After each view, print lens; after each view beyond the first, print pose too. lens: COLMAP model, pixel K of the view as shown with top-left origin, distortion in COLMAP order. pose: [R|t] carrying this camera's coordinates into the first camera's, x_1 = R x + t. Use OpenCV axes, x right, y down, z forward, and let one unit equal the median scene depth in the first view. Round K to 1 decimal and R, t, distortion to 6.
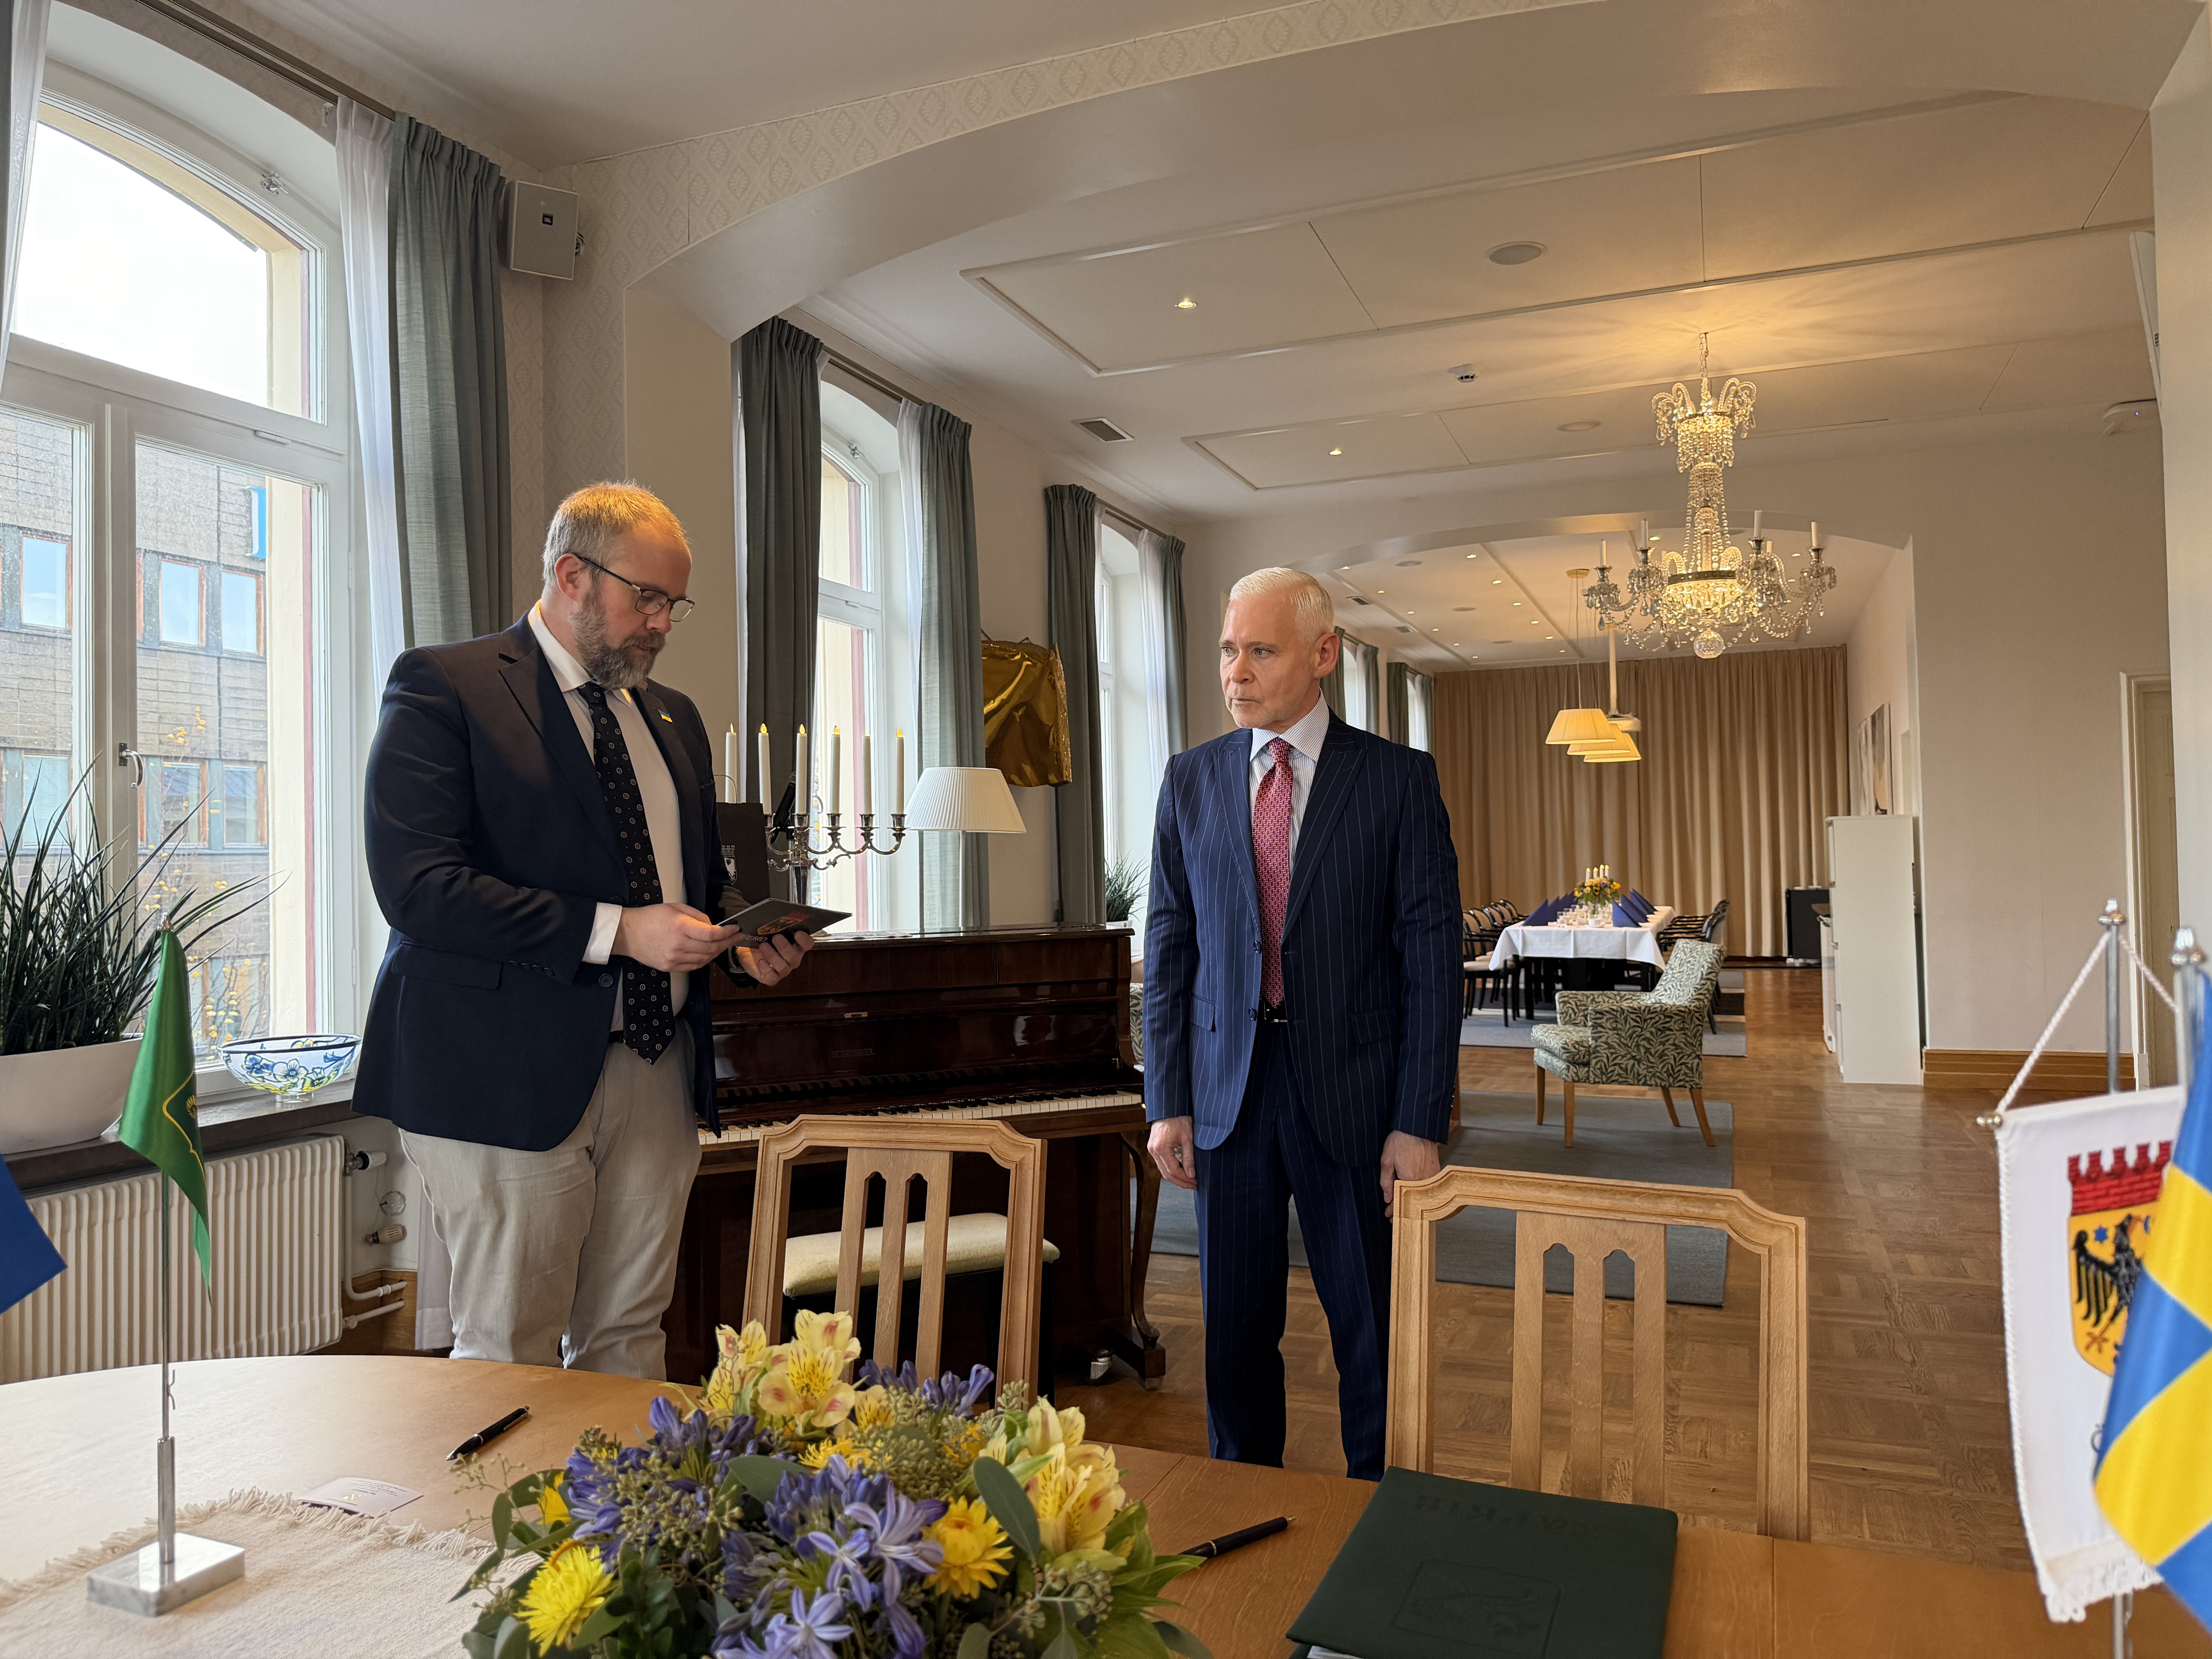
lens RADIAL K [[1556.4, 0, 1106.0], [0, 1556.4, 829.5], [0, 0, 1]] dist [0.080599, -0.112633]
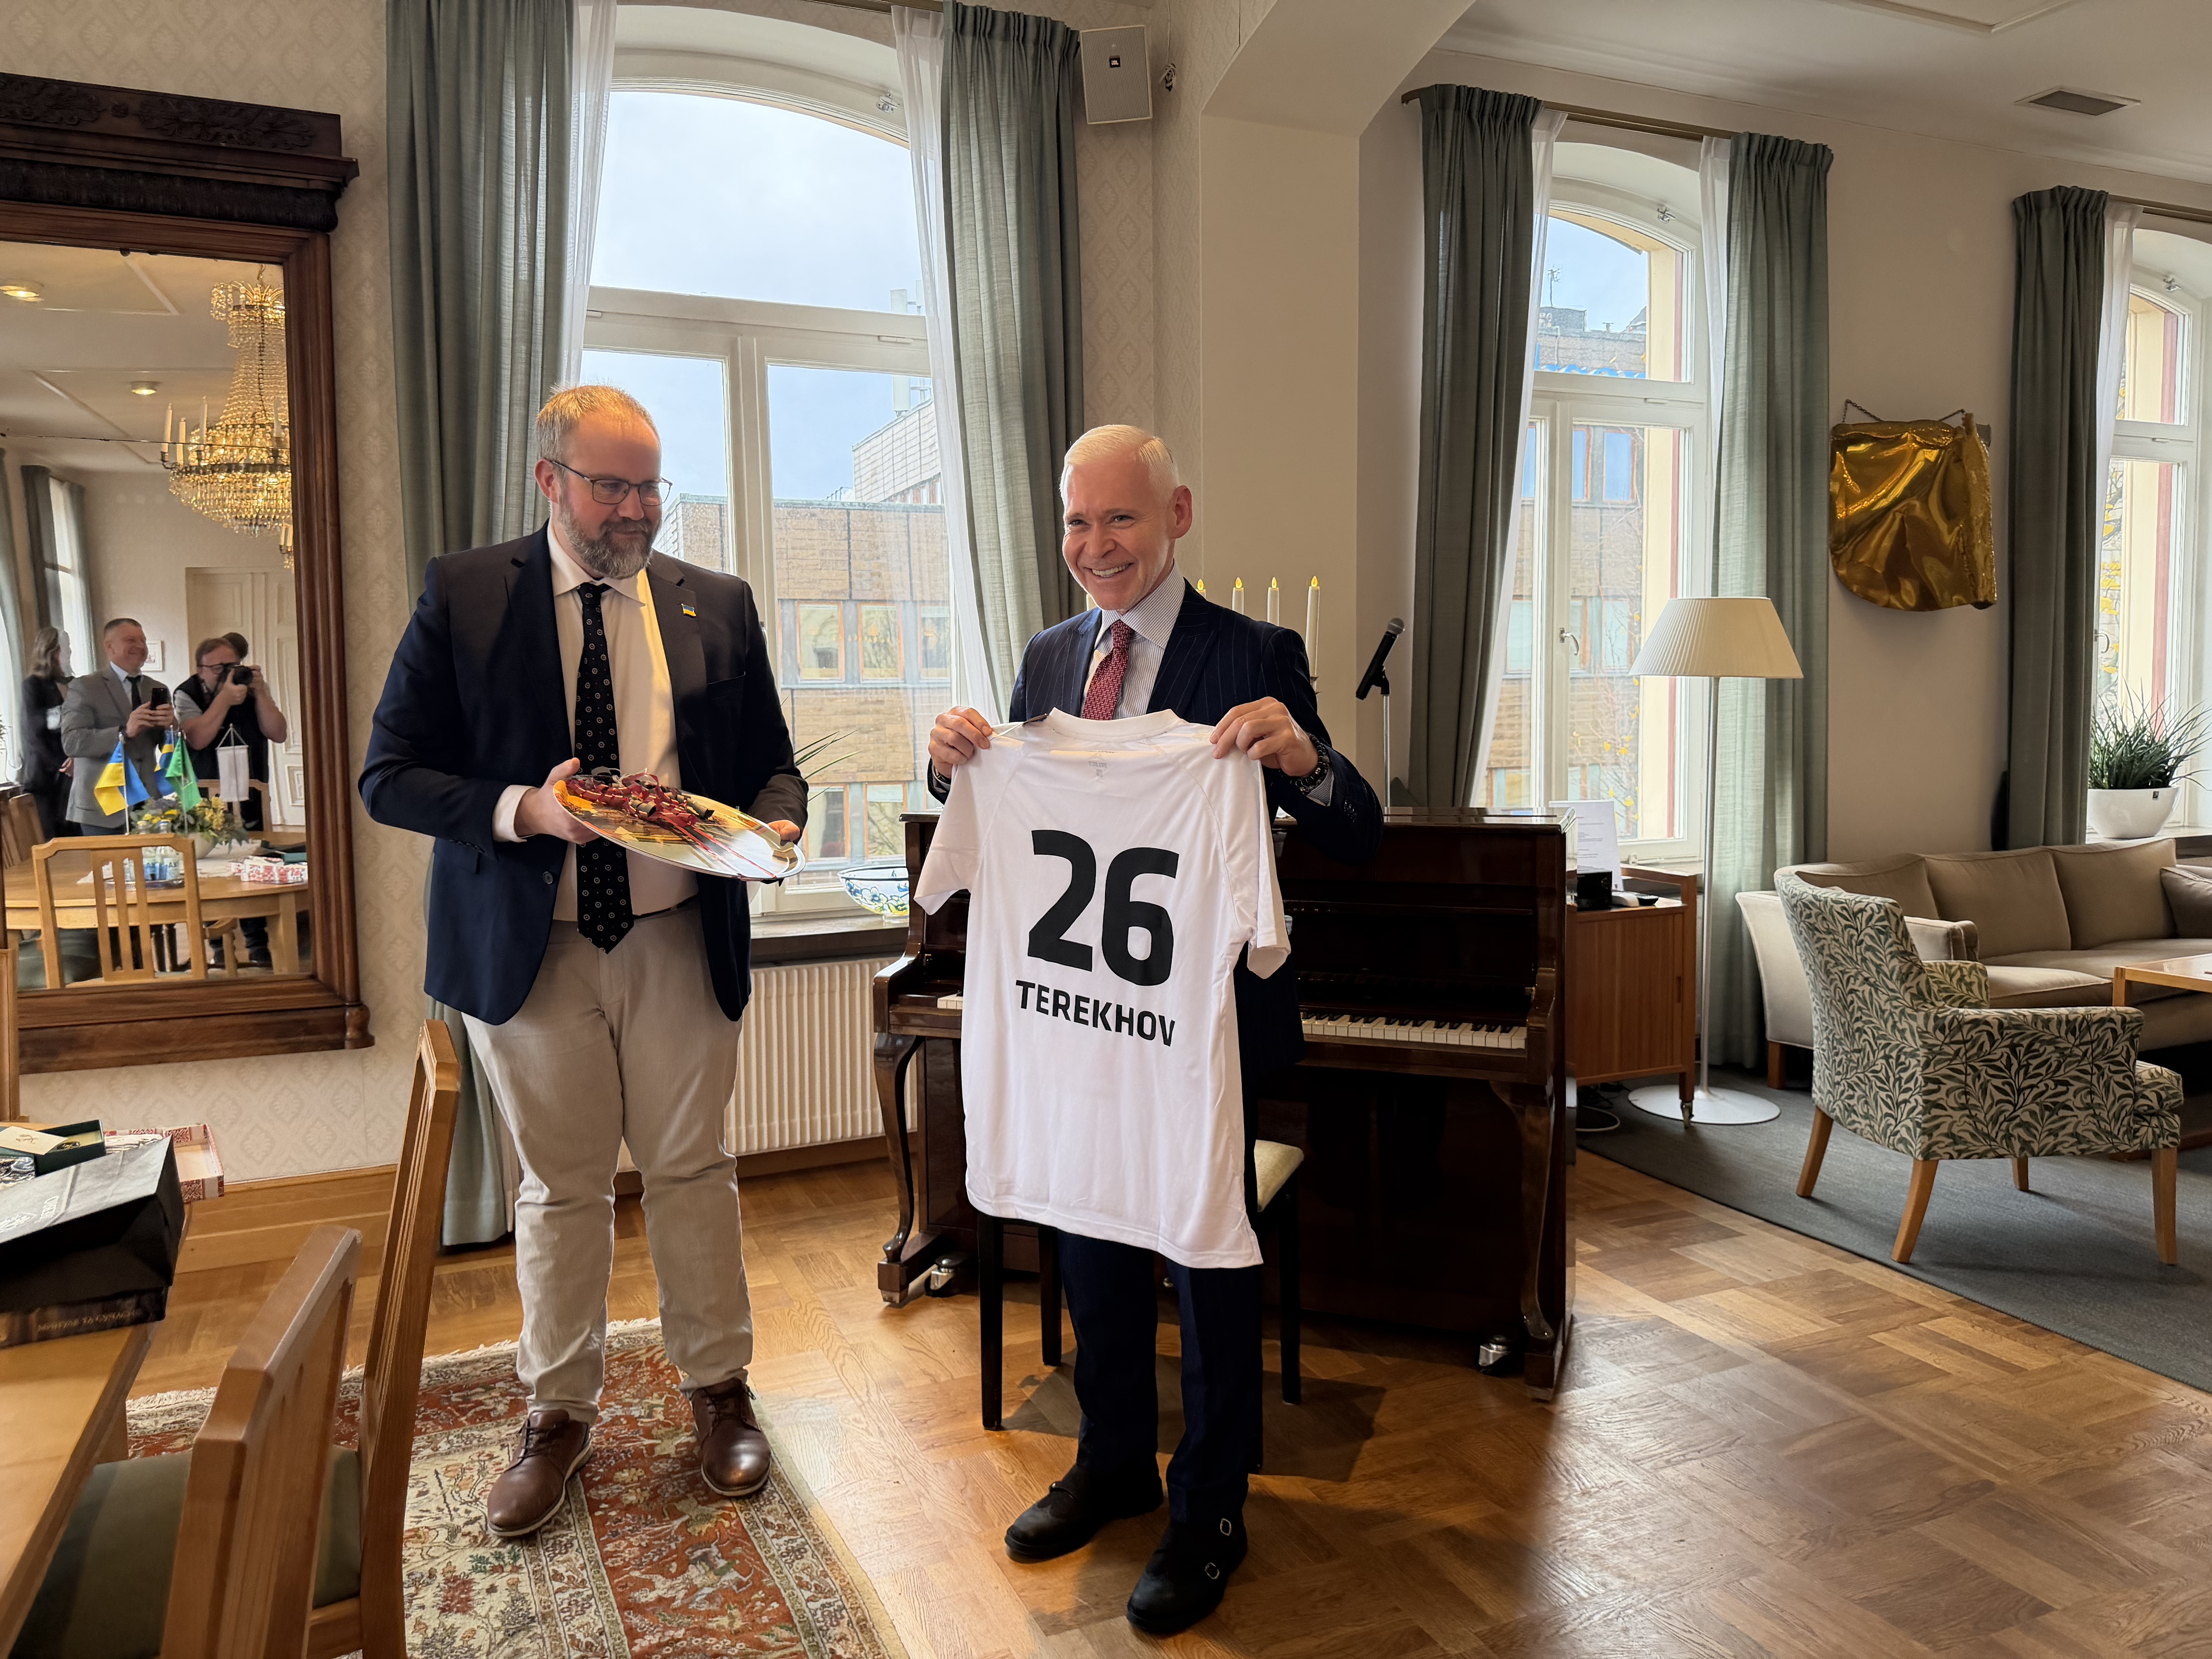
lens RADIAL K [[1567.7, 0, 1151.3], [0, 1567.7, 786.1], [0, 0, 1]] dist [0.091988, -0.088144]
pose [[0.731774, 0.047942, -0.679859, 0.399704], [0.016383, 0.995997, 0.087869, -0.027574], [0.681350, -0.075438, 0.728060, 0.291824]]
